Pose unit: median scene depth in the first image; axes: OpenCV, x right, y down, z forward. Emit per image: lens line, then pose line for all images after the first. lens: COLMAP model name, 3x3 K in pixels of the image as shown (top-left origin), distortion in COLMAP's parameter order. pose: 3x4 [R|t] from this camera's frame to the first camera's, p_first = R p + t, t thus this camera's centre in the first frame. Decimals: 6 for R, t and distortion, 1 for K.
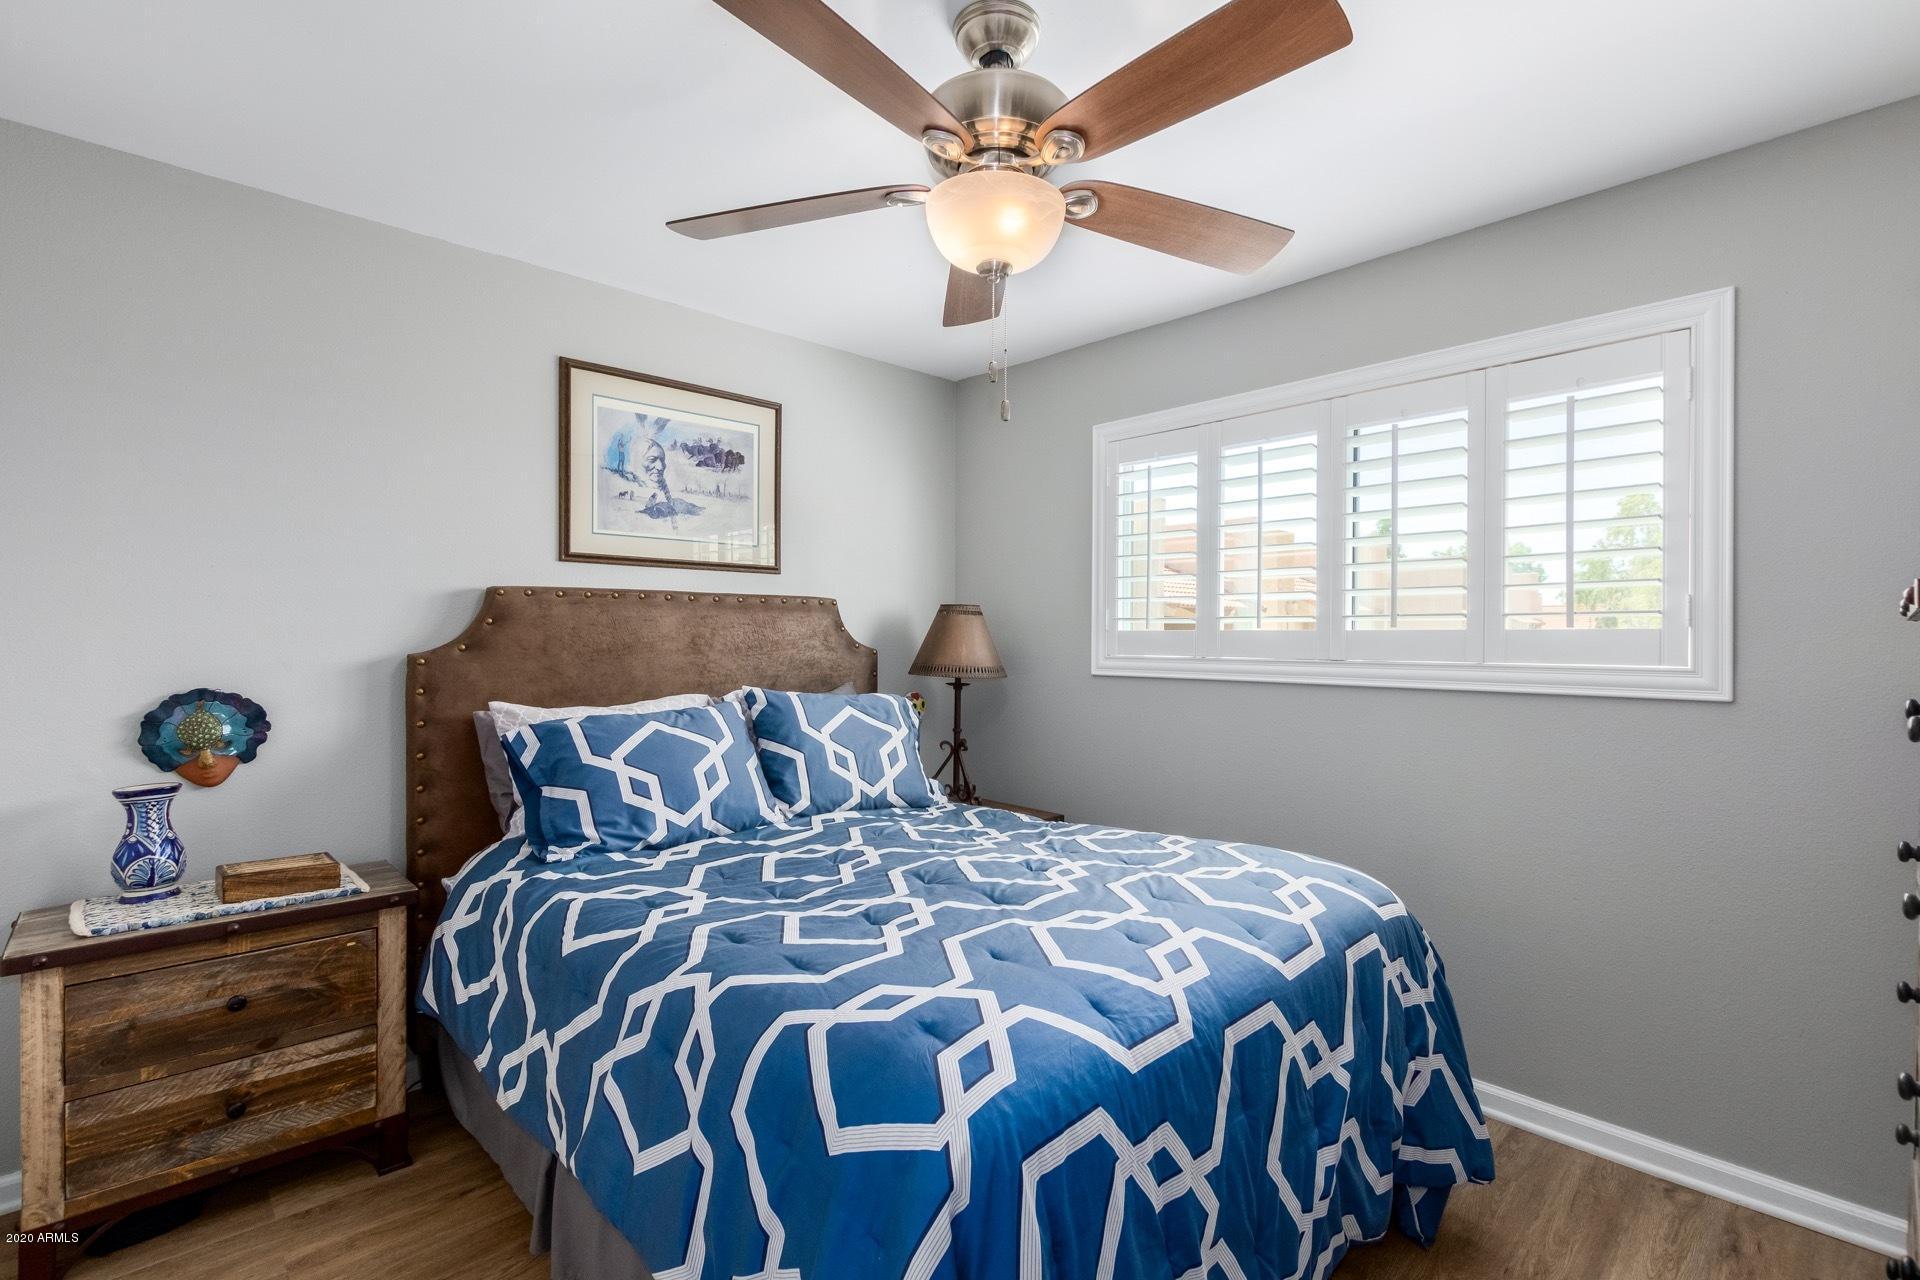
lens RADIAL K [[878.5, 0, 962.2], [0, 878.5, 650.7], [0, 0, 1]] dist [0.007173, -0.004931]
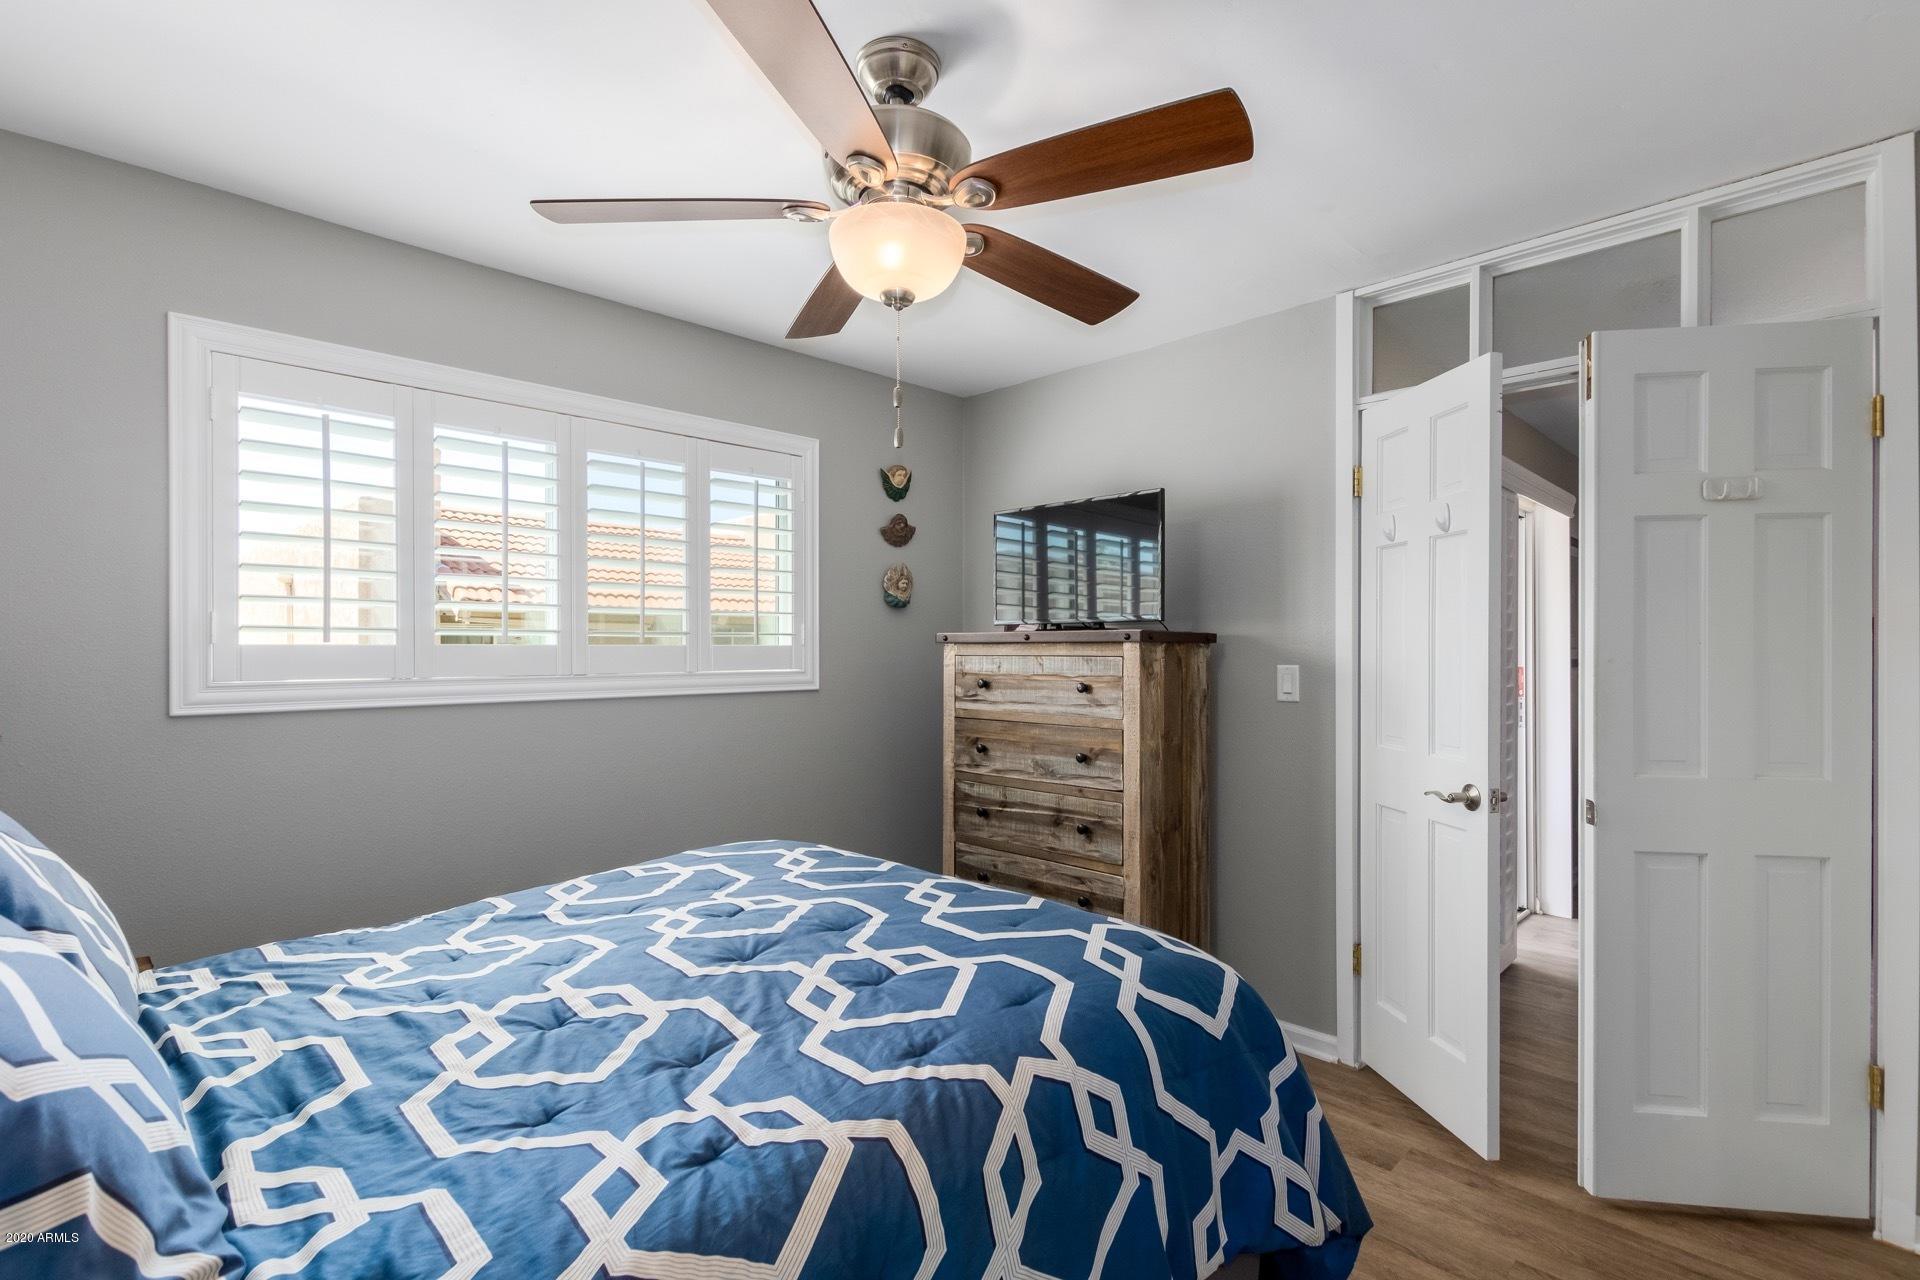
lens RADIAL K [[890.1, 0, 958.5], [0, 890.1, 666.4], [0, 0, 1]] dist [-0.001240, -0.000805]
pose [[-0.019352, -0.018831, 0.999635, -0.724282], [0.021164, 0.999591, 0.019240, -0.011683], [-0.999589, 0.021529, -0.018946, 0.696735]]
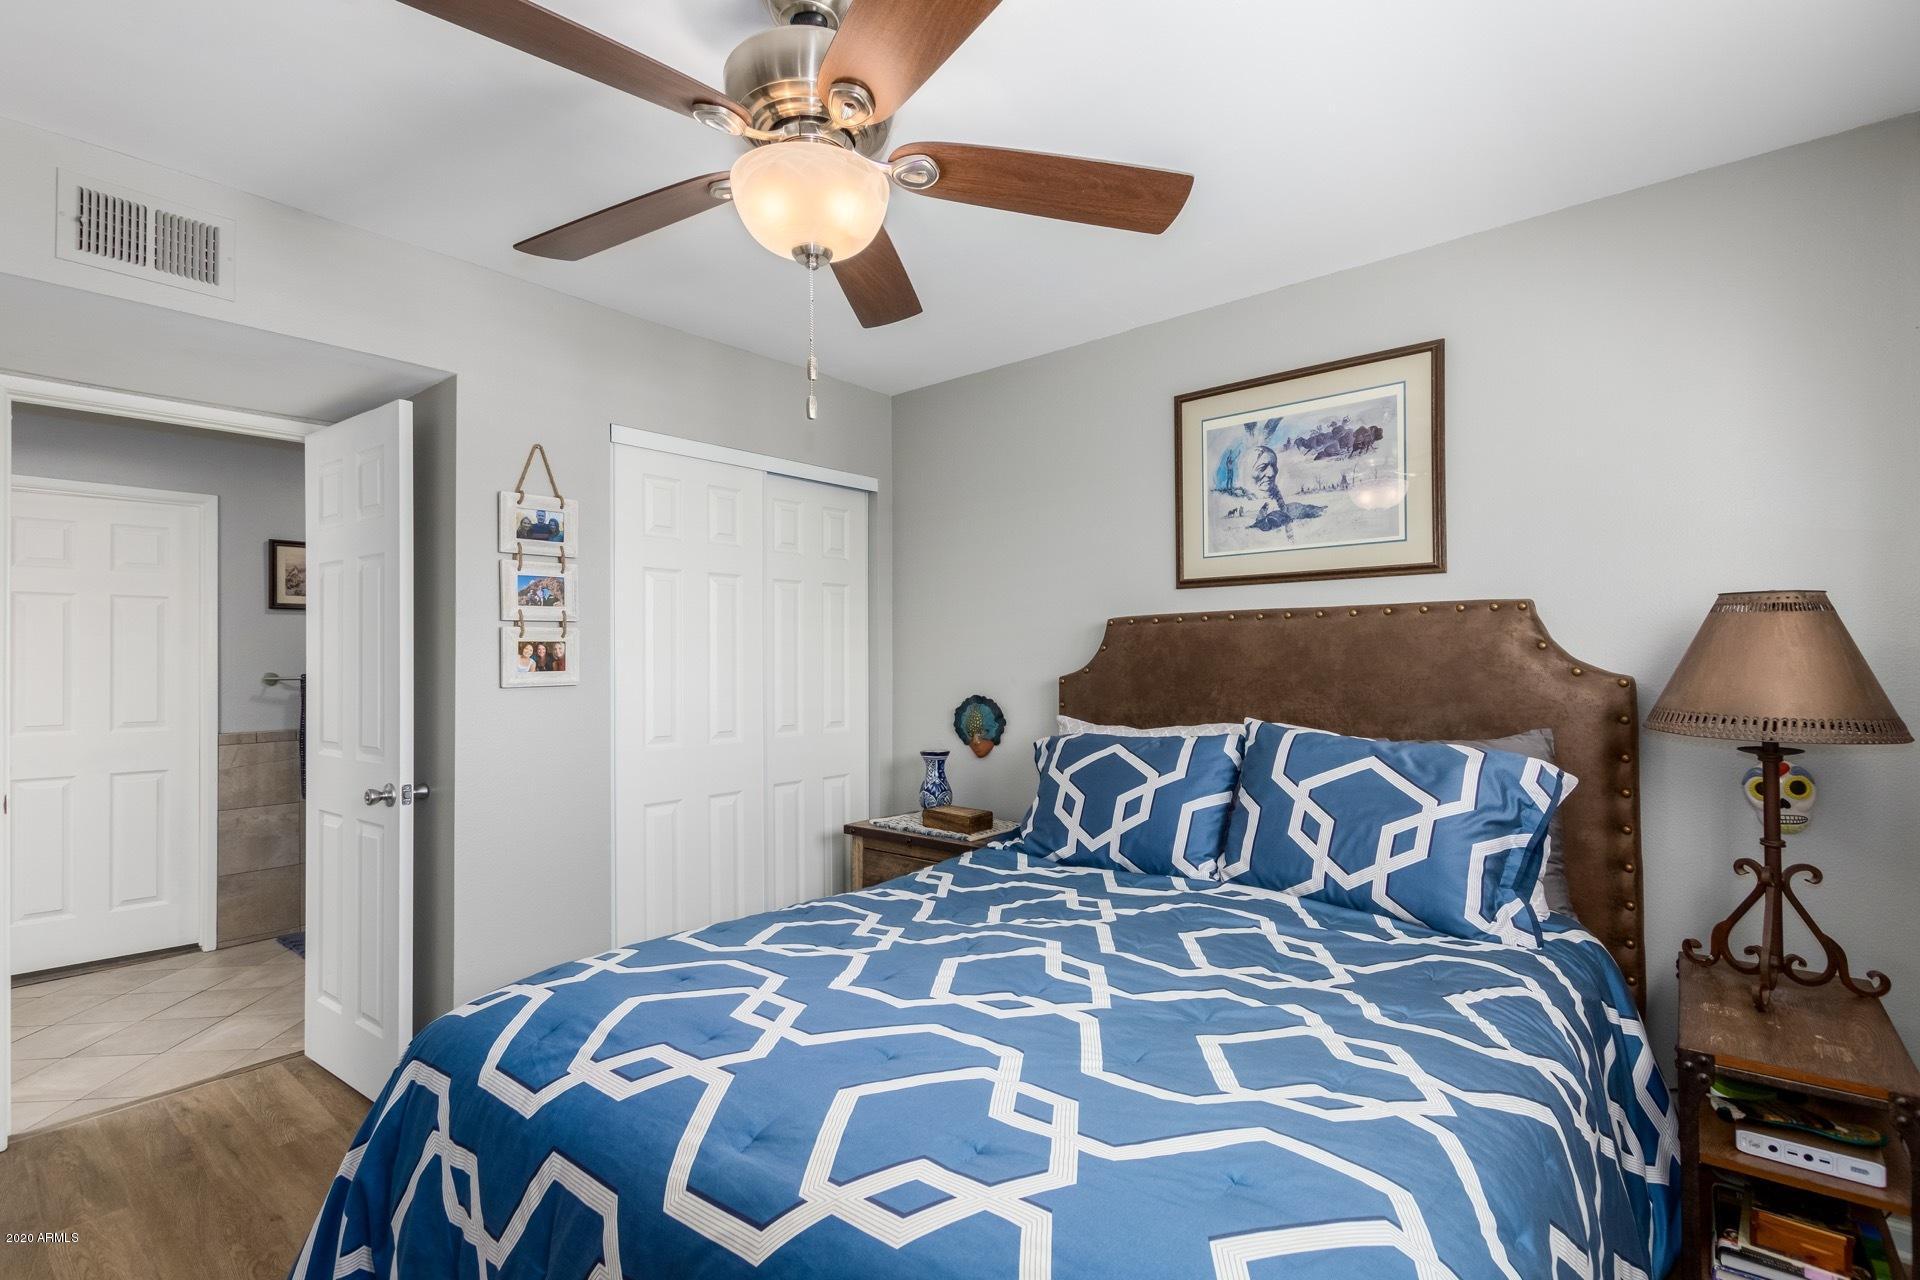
lens RADIAL K [[878.5, 0, 962.2], [0, 878.5, 650.7], [0, 0, 1]] dist [0.007173, -0.004931]
pose [[0.122198, -0.016817, -0.992363, 0.555192], [-0.010375, 0.999780, -0.018220, -0.005796], [0.992451, 0.012523, 0.121997, 0.615550]]
